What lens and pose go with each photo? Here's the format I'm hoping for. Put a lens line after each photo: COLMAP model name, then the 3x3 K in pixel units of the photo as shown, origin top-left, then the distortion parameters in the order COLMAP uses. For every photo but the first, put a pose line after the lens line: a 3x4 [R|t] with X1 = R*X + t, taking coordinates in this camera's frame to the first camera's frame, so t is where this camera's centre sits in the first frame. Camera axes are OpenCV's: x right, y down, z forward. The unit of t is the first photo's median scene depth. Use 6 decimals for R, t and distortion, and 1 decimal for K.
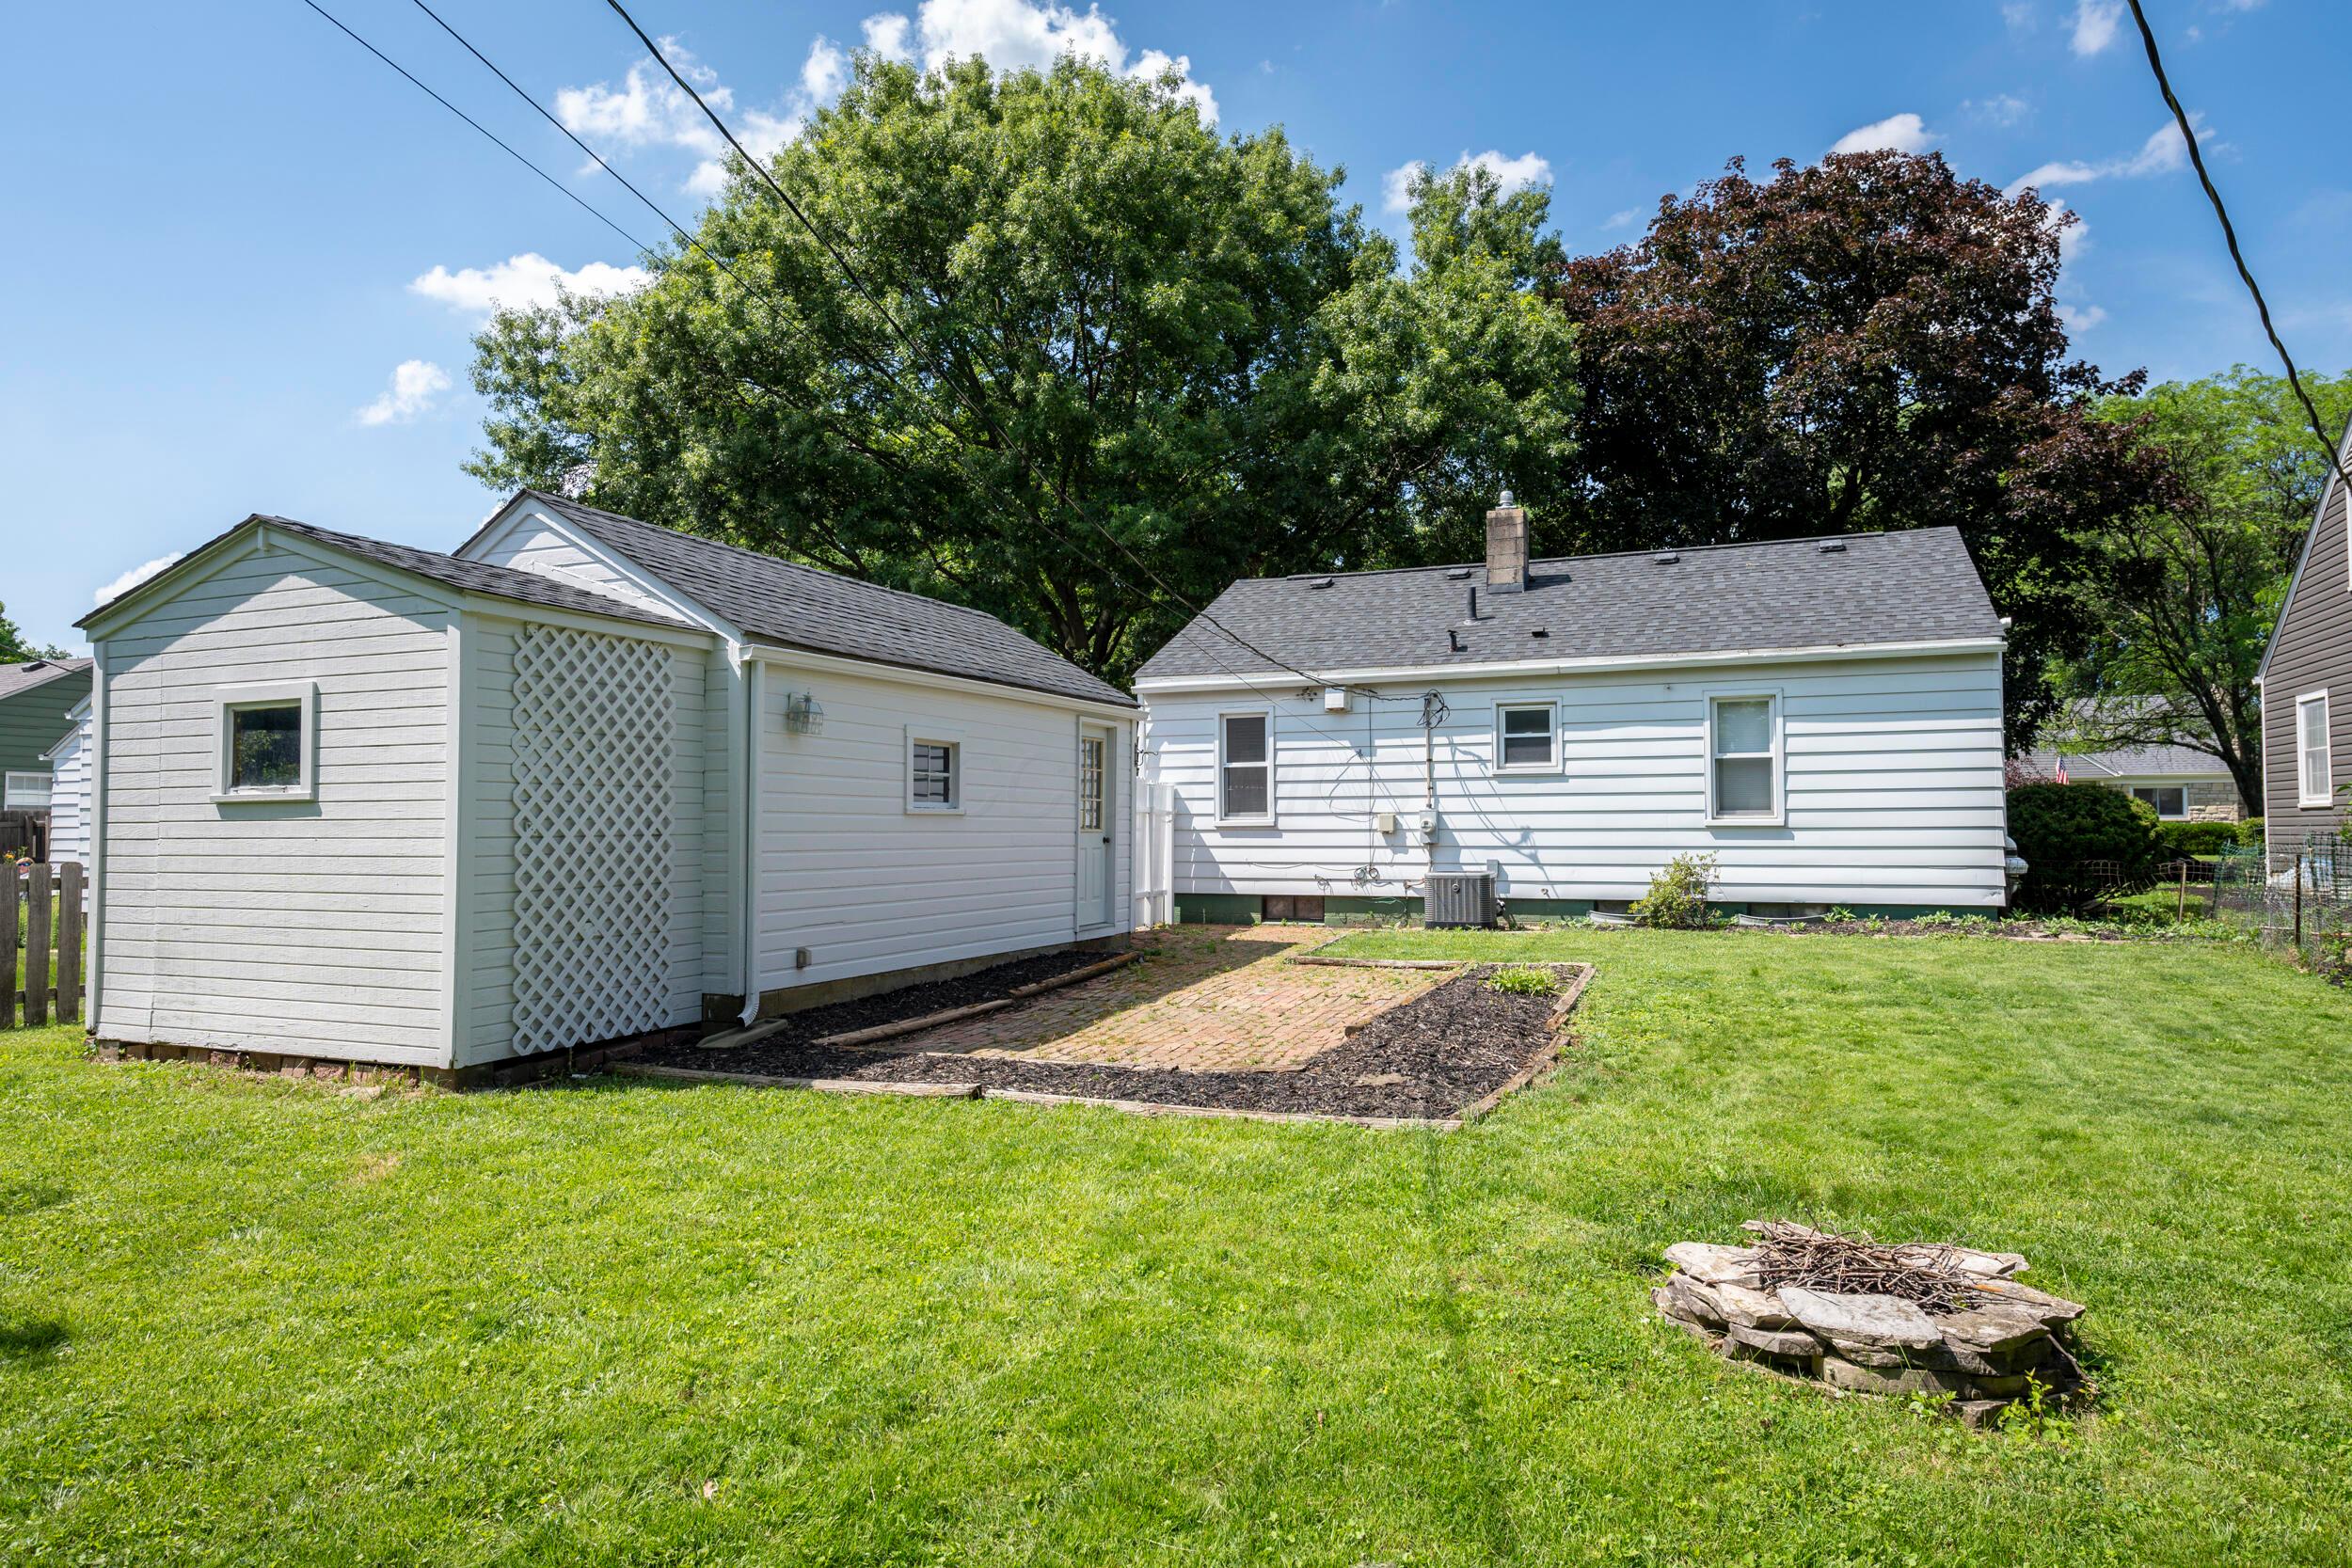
lens RADIAL K [[1386.3, 0, 1176.0], [0, 1386.3, 784.0], [0, 0, 1]] dist [-0.005043, -0.001787]
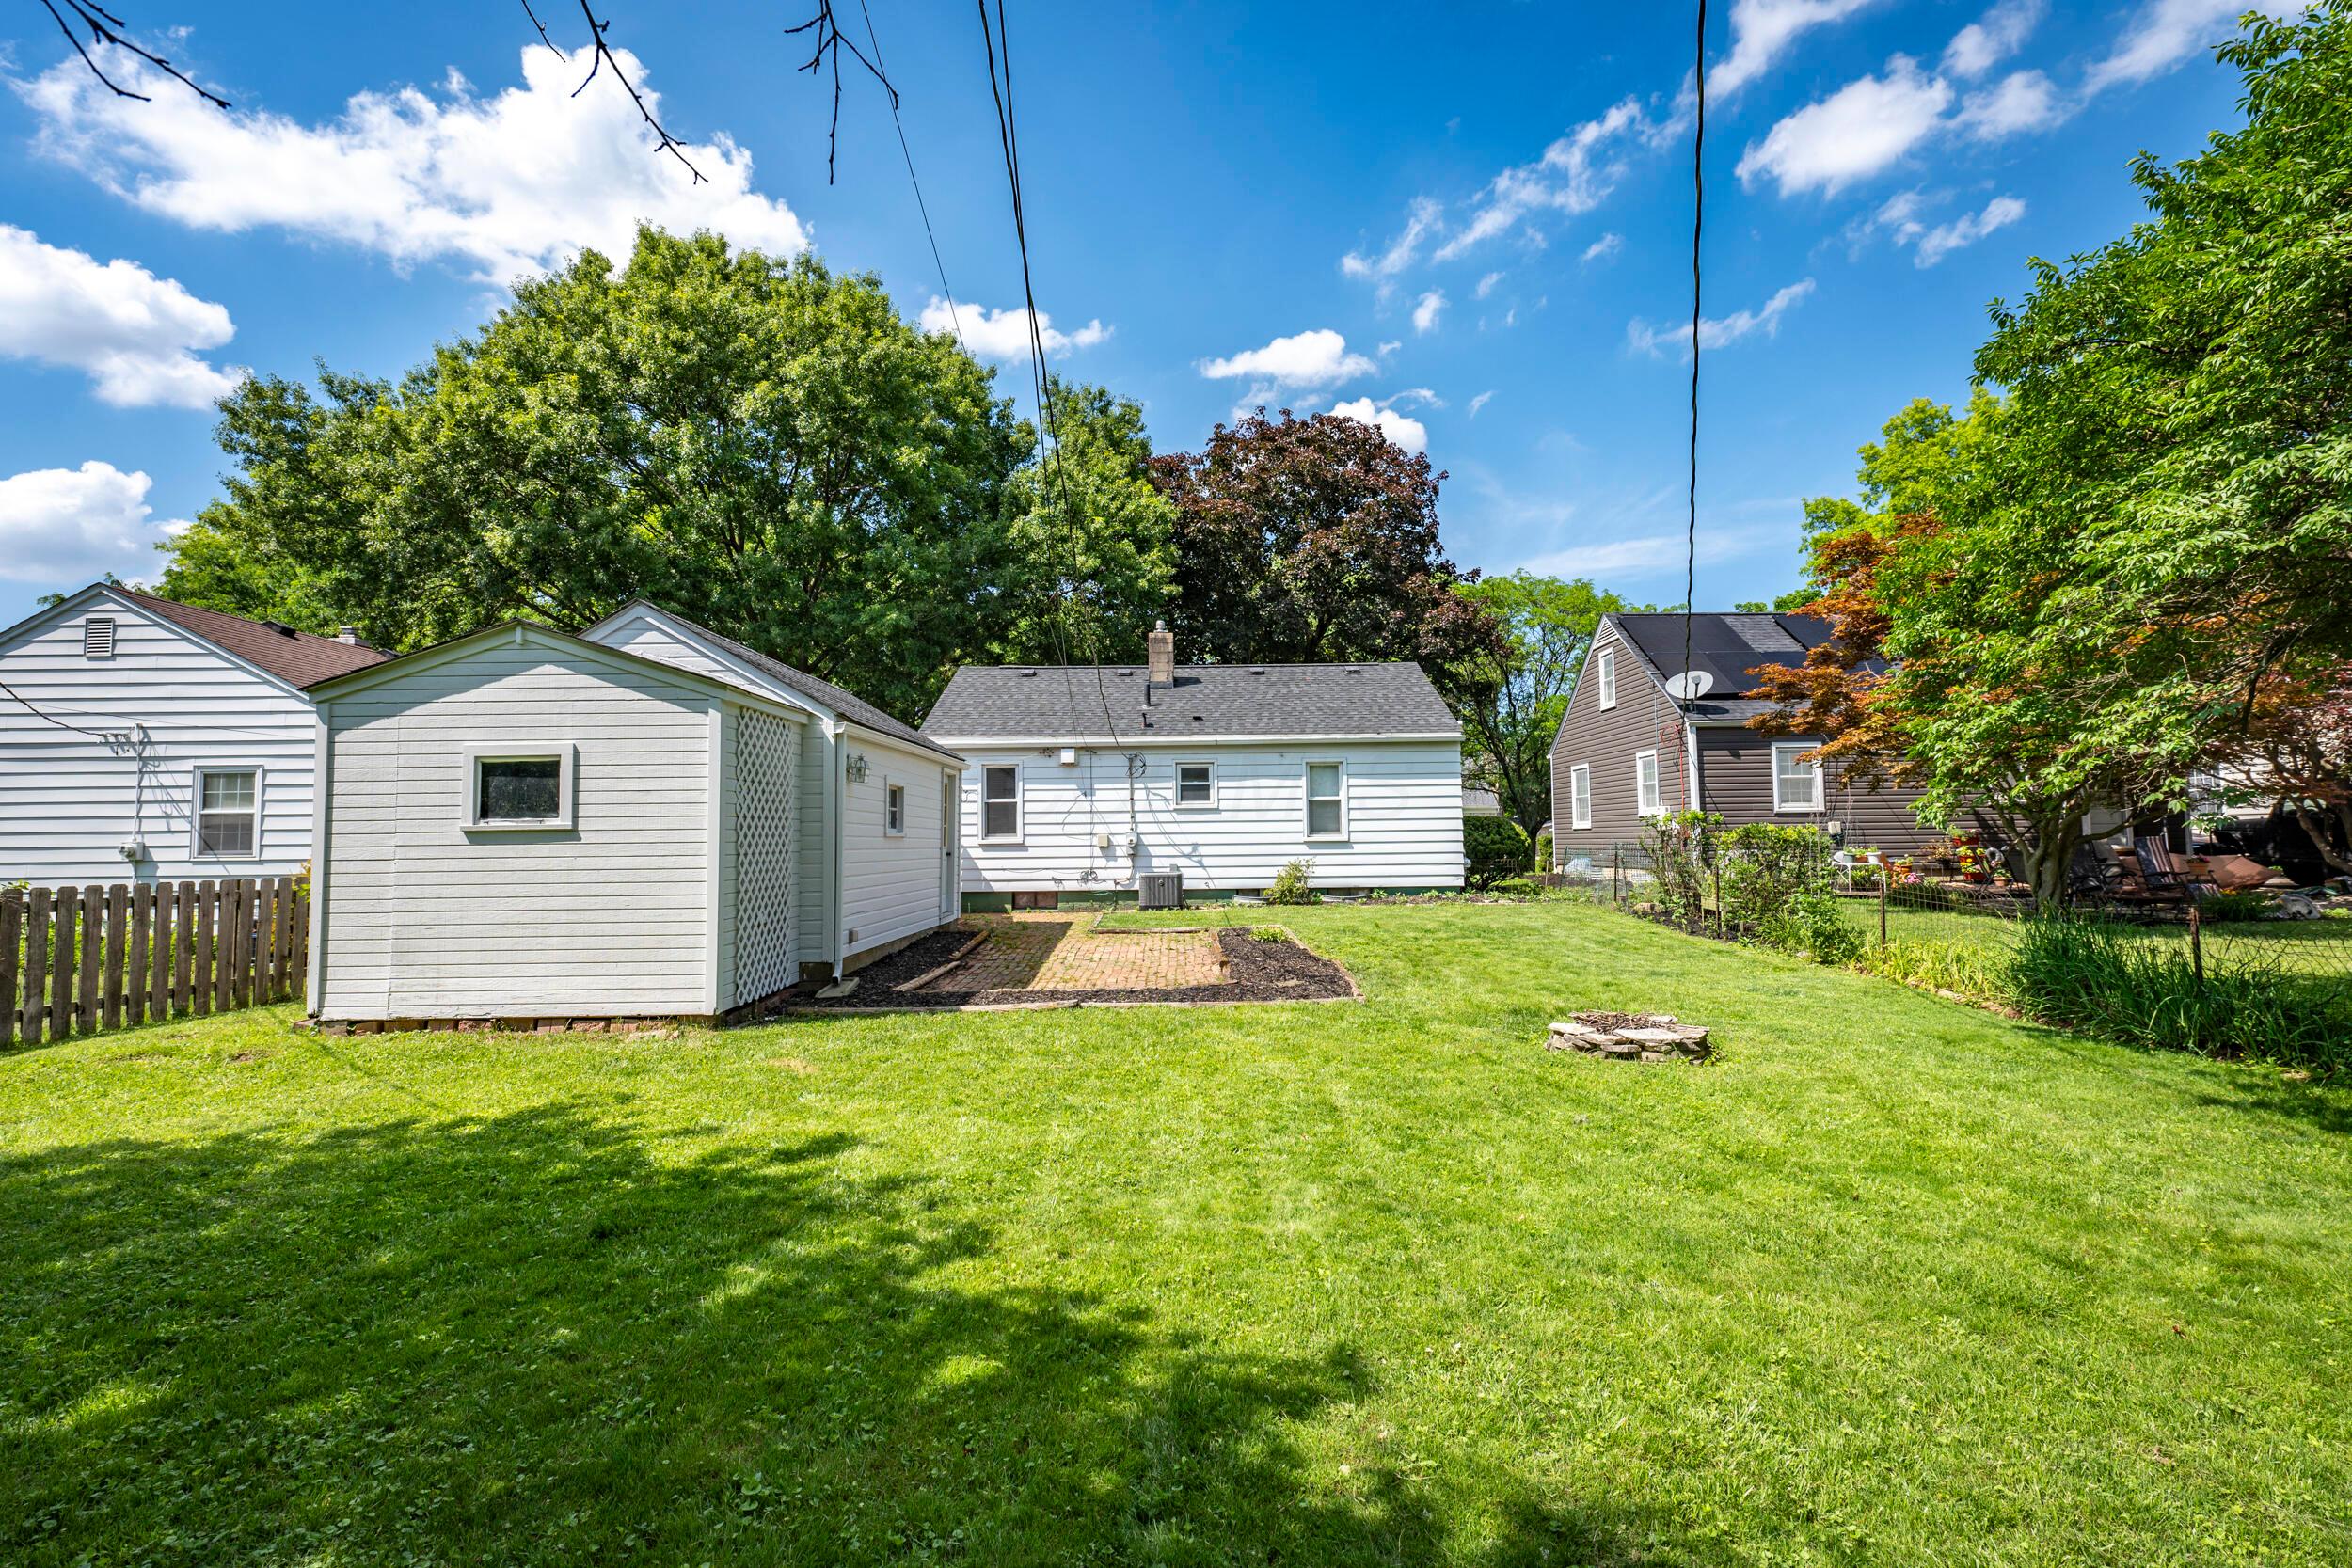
lens RADIAL K [[1083.1, 0, 1176.0], [0, 1083.1, 784.0], [0, 0, 1]] dist [0.009601, -0.023782]
pose [[0.921591, 0.013407, 0.387932, -0.231468], [-0.004022, 0.999680, -0.024994, -0.004168], [-0.388142, 0.021474, 0.921349, -0.106354]]
